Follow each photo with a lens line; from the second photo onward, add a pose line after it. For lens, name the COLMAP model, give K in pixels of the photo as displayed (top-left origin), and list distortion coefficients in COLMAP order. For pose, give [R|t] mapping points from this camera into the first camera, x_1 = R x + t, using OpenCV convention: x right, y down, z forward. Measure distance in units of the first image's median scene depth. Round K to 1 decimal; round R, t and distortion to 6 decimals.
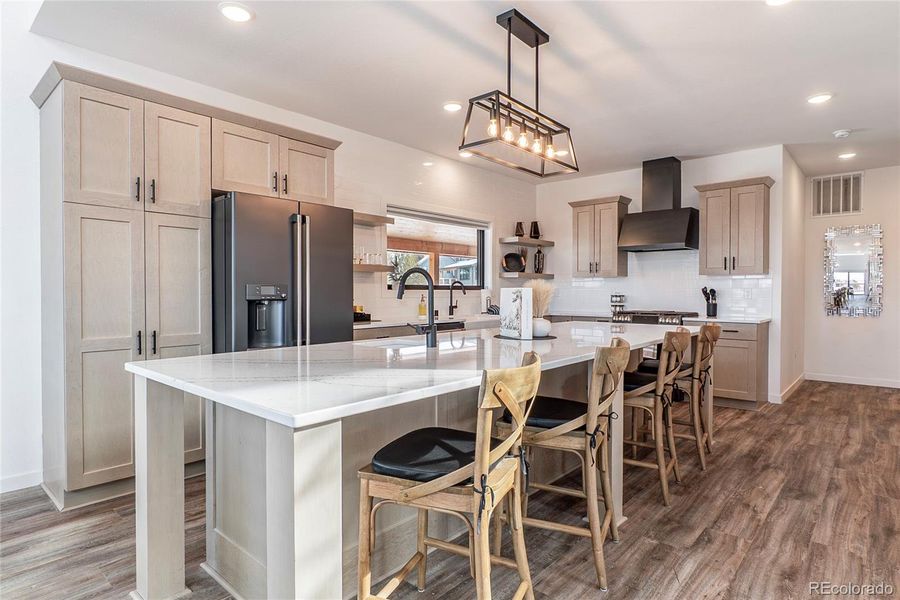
lens RADIAL K [[493.2, 0, 444.4], [0, 493.2, 300.9], [0, 0, 1]] dist [0.002610, 0.000432]
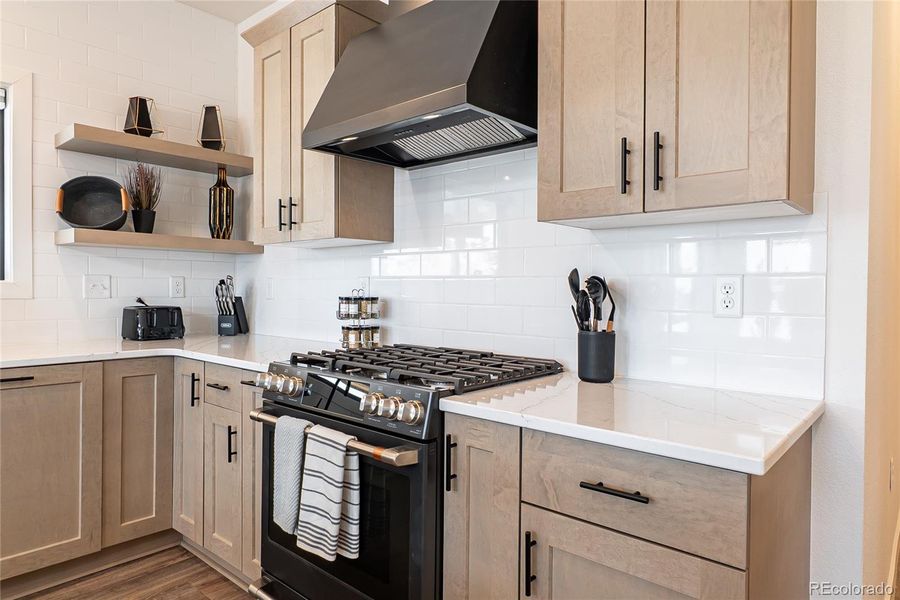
lens RADIAL K [[568.1, 0, 431.7], [0, 568.1, 288.3], [0, 0, 1]] dist [0.027960, 0.000150]
pose [[0.999938, 0.005097, 0.009943, 0.451527], [-0.004902, 0.999798, -0.019489, -0.011524], [-0.010041, 0.019439, 0.999761, 0.695779]]
